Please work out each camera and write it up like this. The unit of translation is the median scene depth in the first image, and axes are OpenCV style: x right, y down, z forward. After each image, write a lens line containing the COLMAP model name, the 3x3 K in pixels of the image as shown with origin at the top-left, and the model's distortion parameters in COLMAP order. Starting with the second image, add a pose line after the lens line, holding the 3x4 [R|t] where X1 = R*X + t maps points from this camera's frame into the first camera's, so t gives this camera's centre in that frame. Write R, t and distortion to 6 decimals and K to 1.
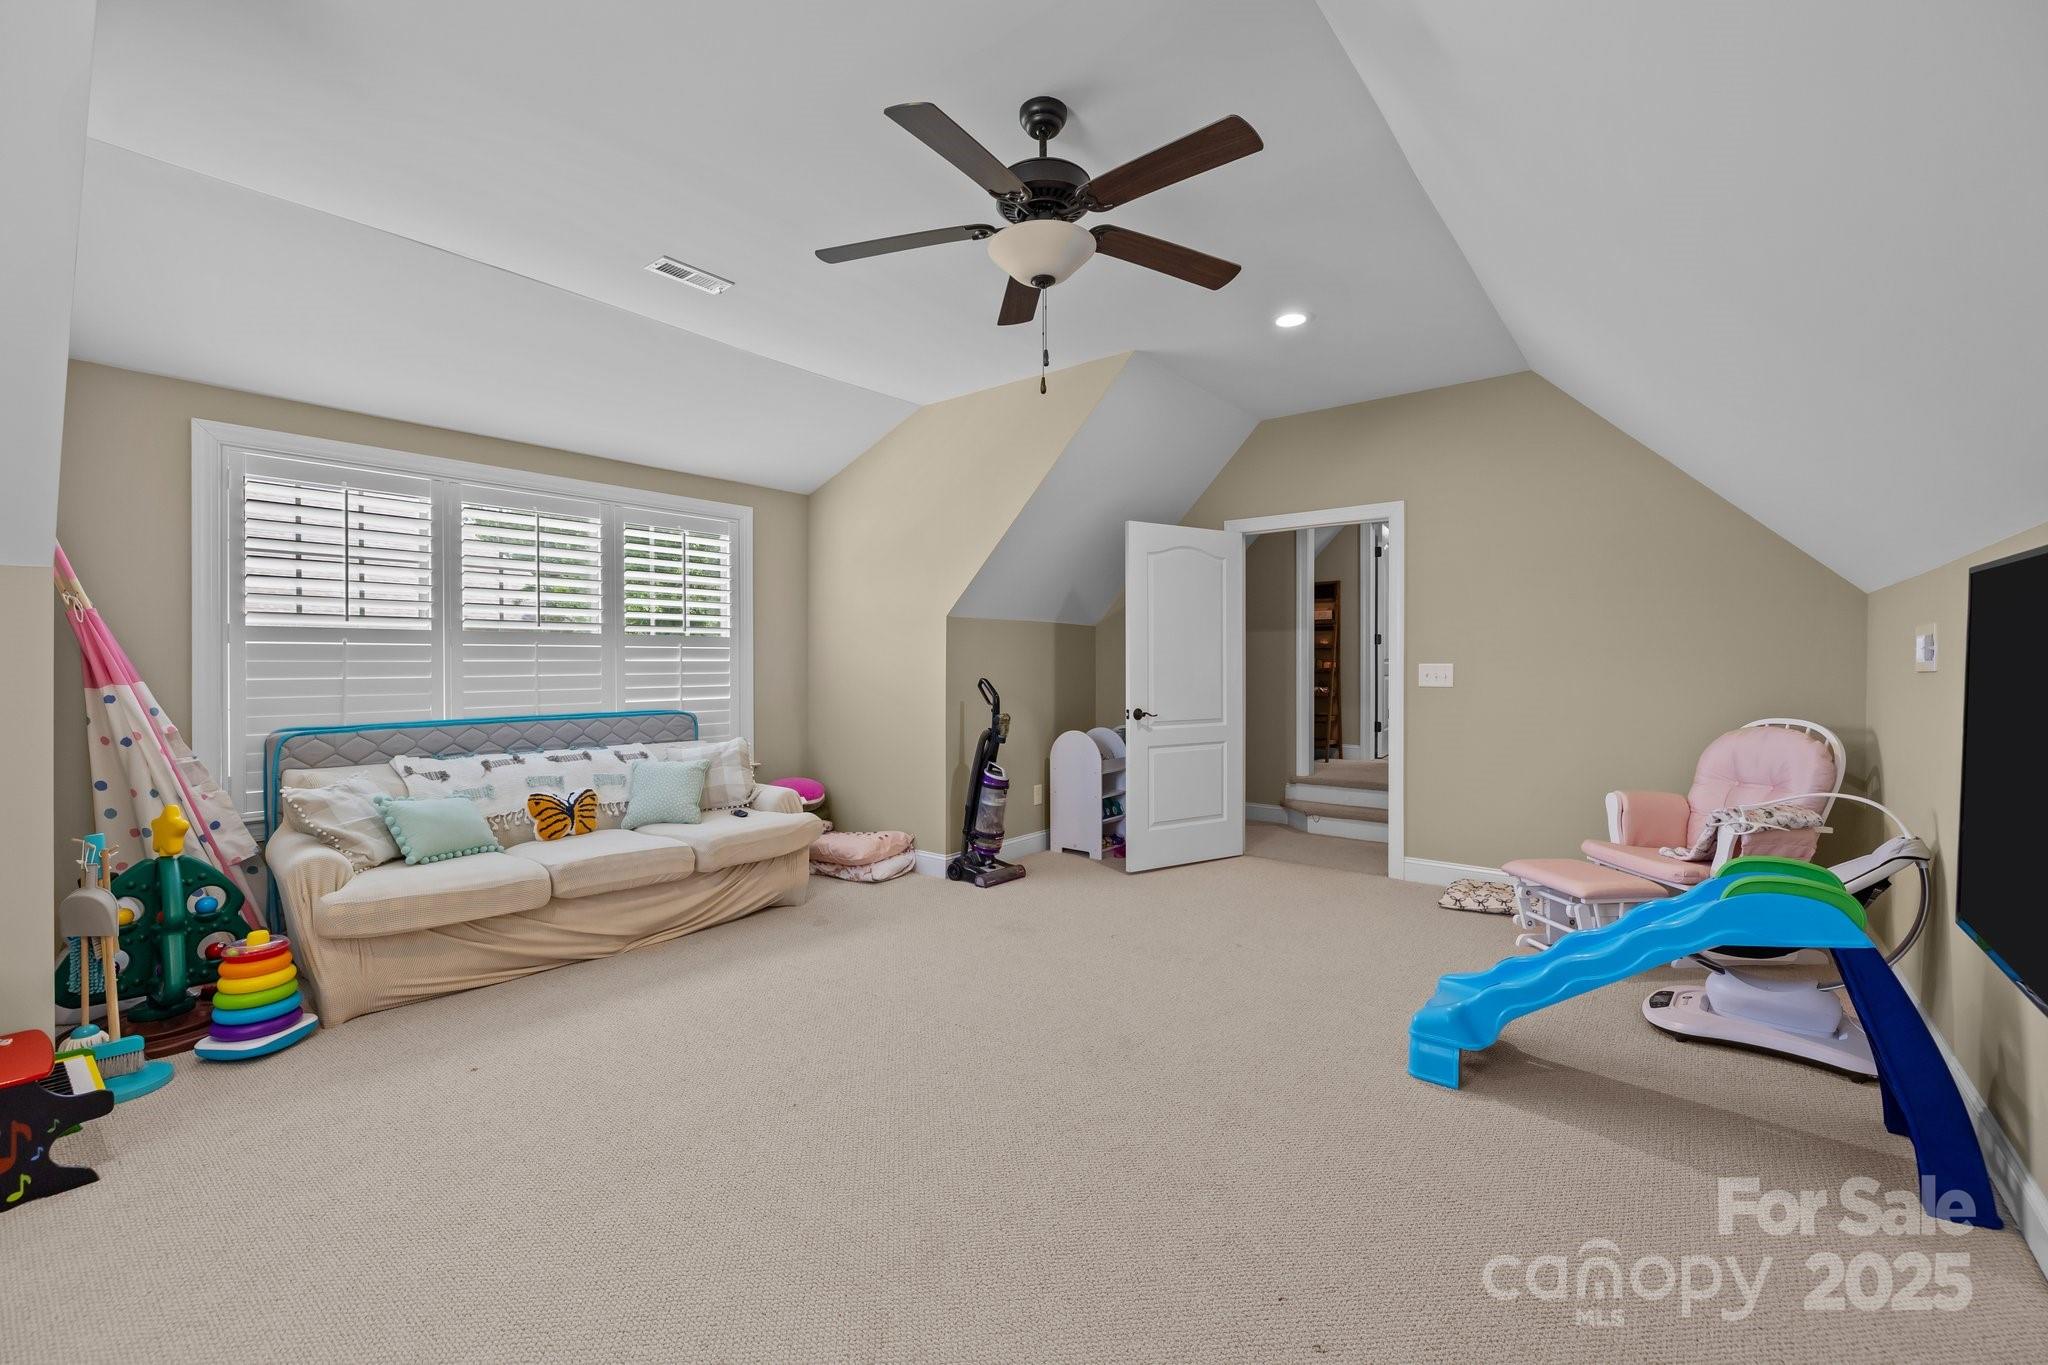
lens RADIAL K [[863.8, 0, 1015.5], [0, 863.8, 667.0], [0, 0, 1]] dist [-0.000636, 0.000078]
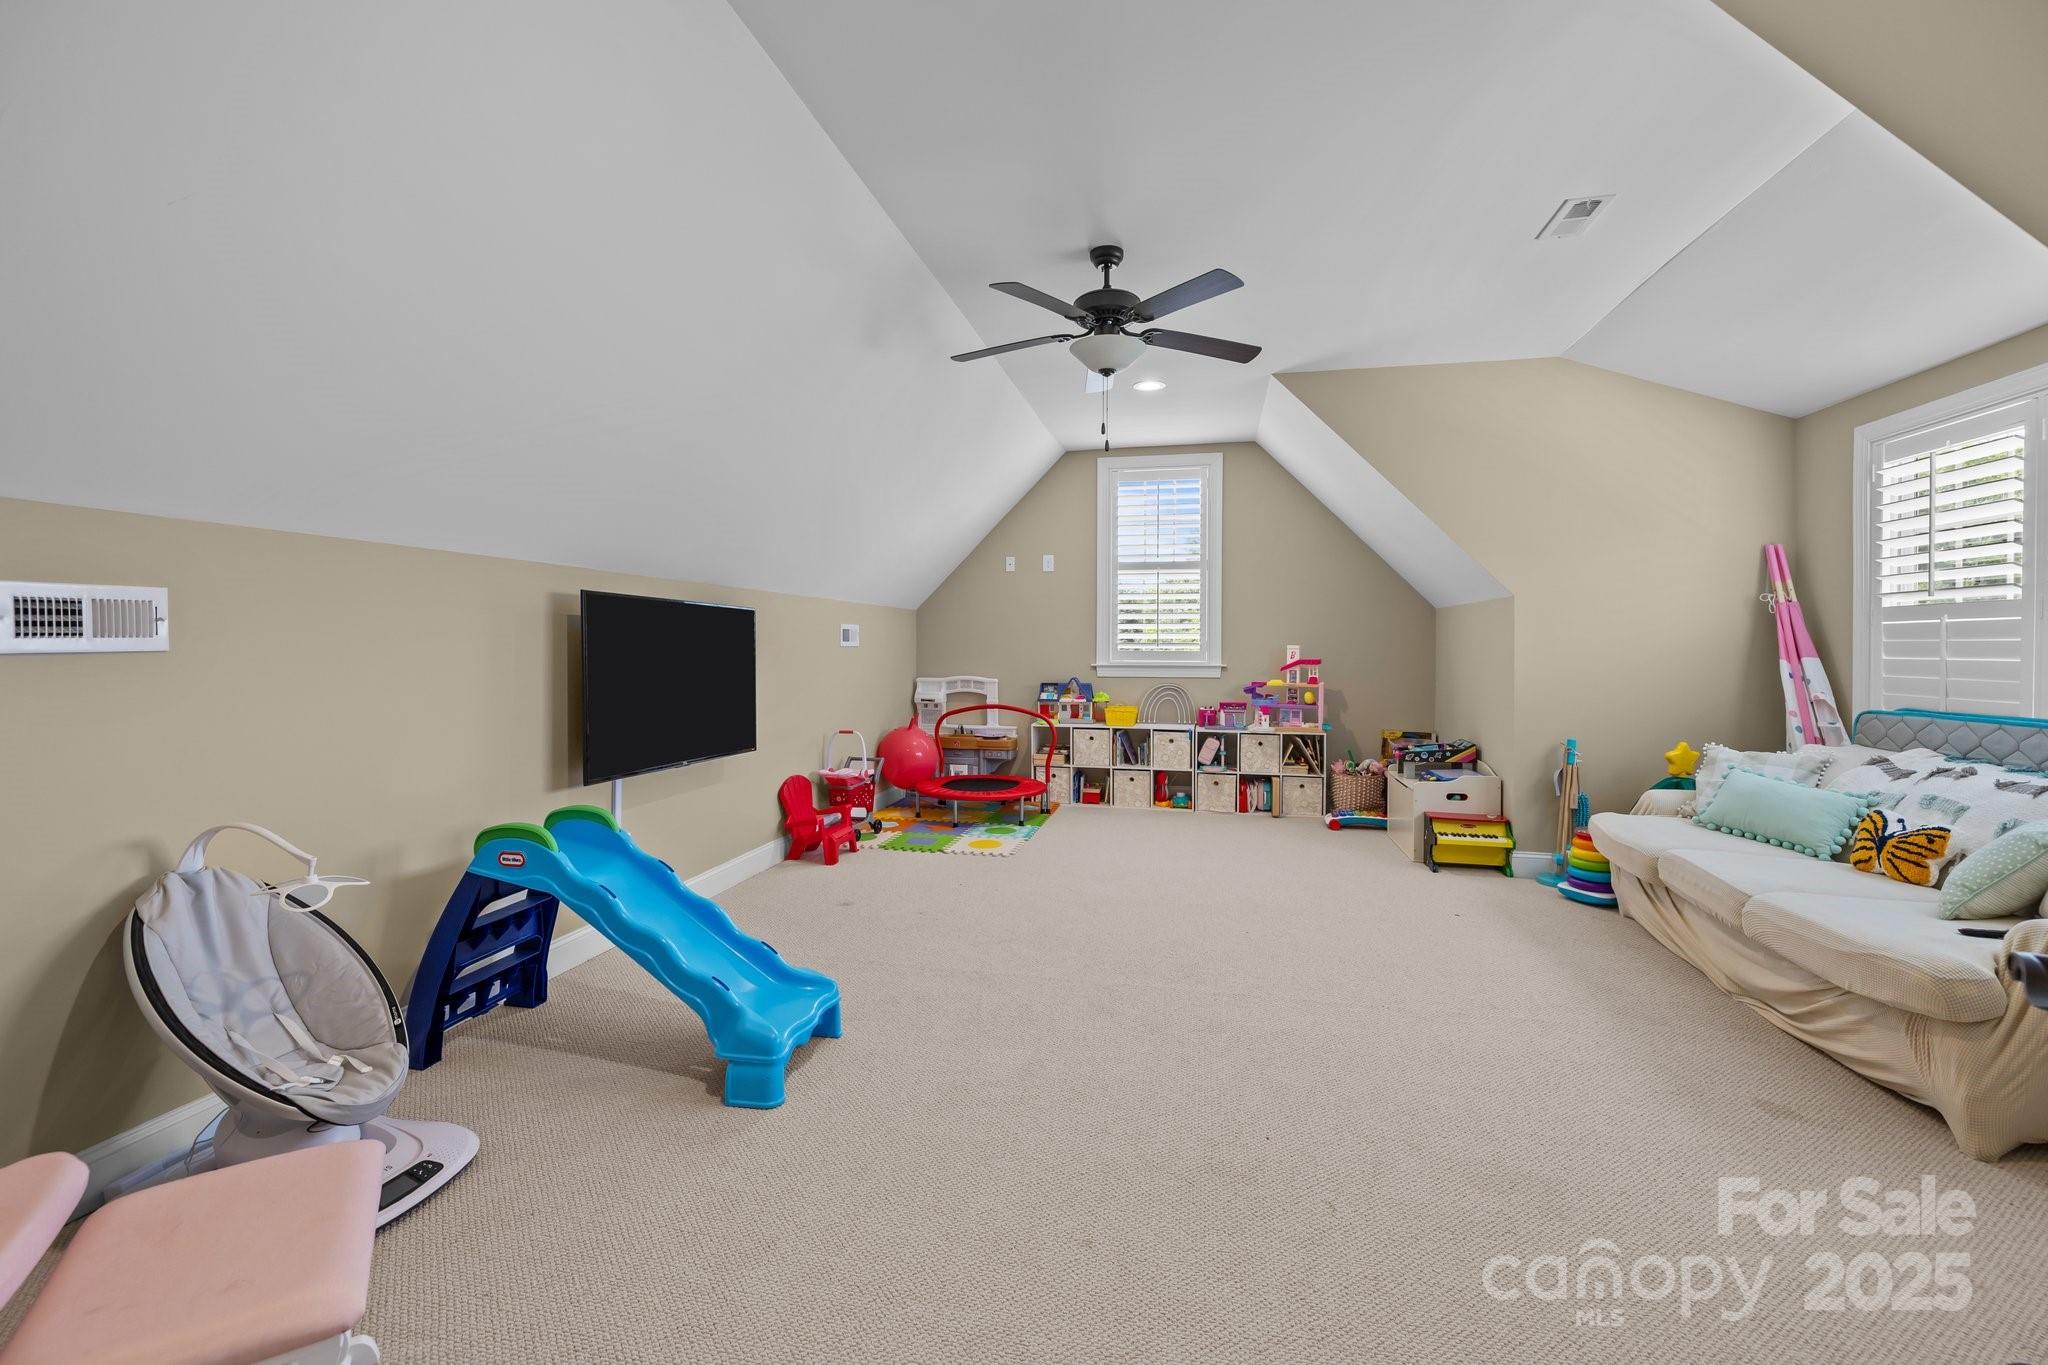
lens RADIAL K [[863.8, 0, 1015.5], [0, 863.8, 667.0], [0, 0, 1]] dist [-0.000636, 0.000078]
pose [[-0.886260, 0.014122, -0.462973, 0.531955], [-0.006448, 0.999062, 0.042819, -0.012862], [0.463143, 0.040934, -0.885338, 1.427832]]
